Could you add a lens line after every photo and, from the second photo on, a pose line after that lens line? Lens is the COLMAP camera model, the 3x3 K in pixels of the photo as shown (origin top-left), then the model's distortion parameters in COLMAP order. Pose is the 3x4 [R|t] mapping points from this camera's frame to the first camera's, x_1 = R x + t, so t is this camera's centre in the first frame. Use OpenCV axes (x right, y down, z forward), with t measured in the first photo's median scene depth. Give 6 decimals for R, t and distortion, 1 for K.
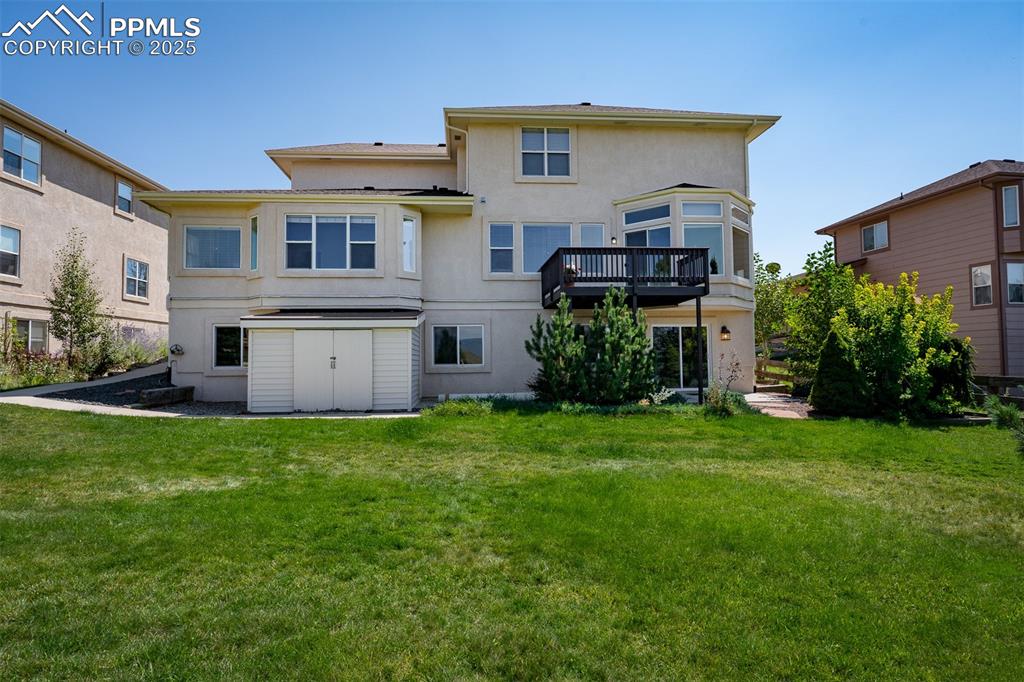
lens RADIAL K [[592.7, 0, 510.3], [0, 592.7, 342.0], [0, 0, 1]] dist [0.000975, 0.000617]
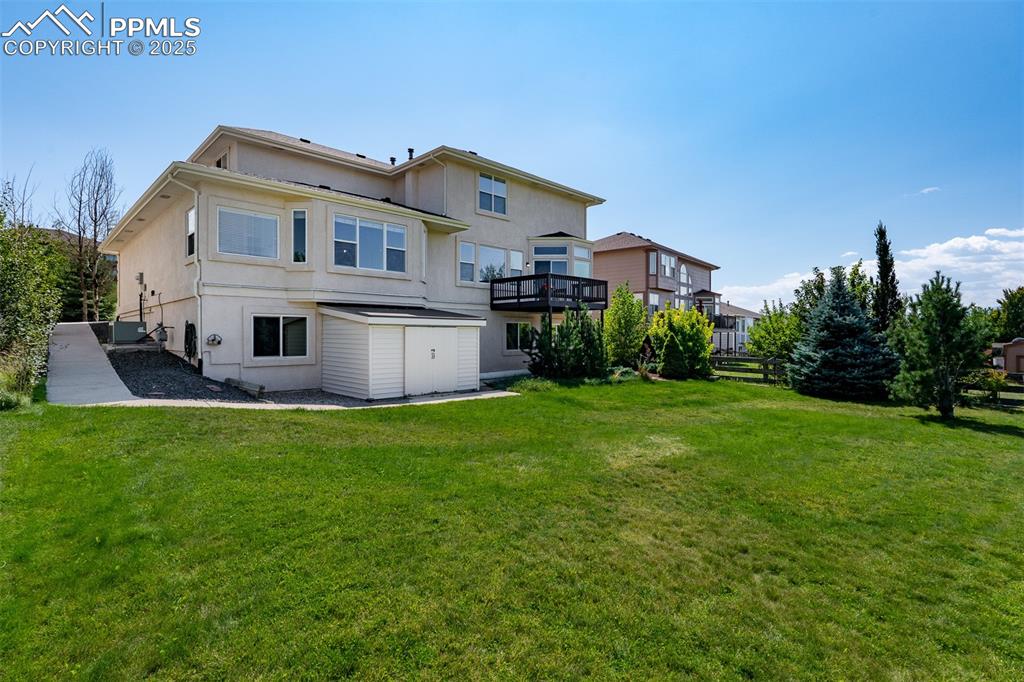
lens RADIAL K [[498.1, 0, 510.8], [0, 498.1, 338.7], [0, 0, 1]] dist [0.023632, 0.000062]
pose [[0.765973, 0.006342, 0.642841, -0.699709], [-0.029879, 0.999222, 0.025744, -0.022806], [-0.642178, -0.038927, 0.765567, 0.096950]]
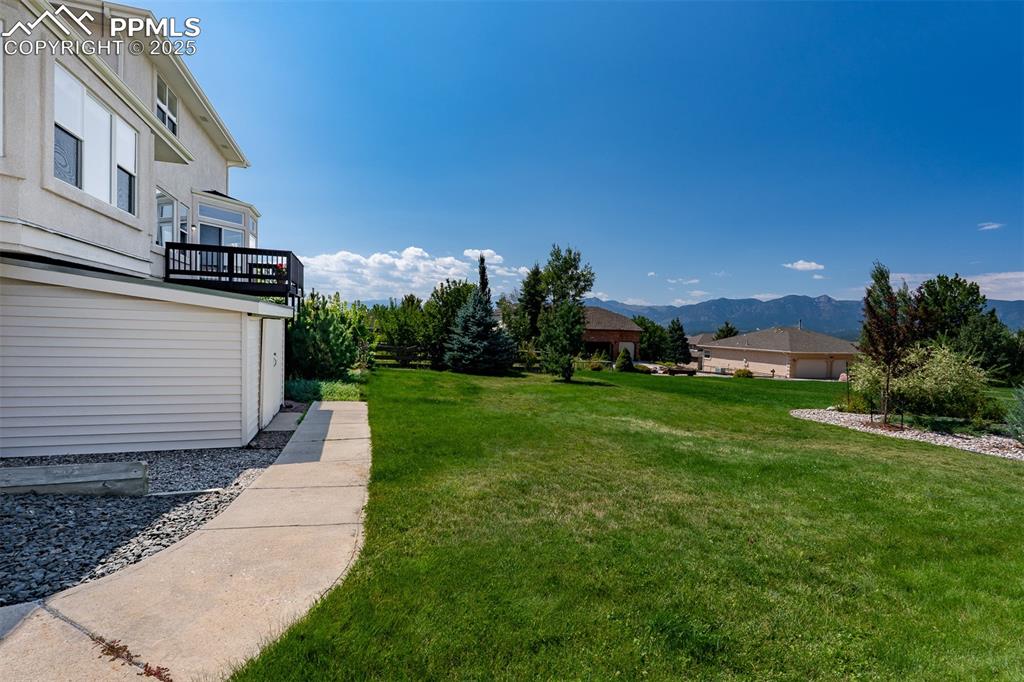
lens RADIAL K [[456.6, 0, 510.7], [0, 456.6, 340.8], [0, 0, 1]] dist [-0.000325, -0.000078]
pose [[-0.252871, -0.023223, 0.967221, -0.829070], [-0.055659, 0.998405, 0.009420, -0.010490], [-0.965898, -0.051453, -0.253760, 0.711377]]
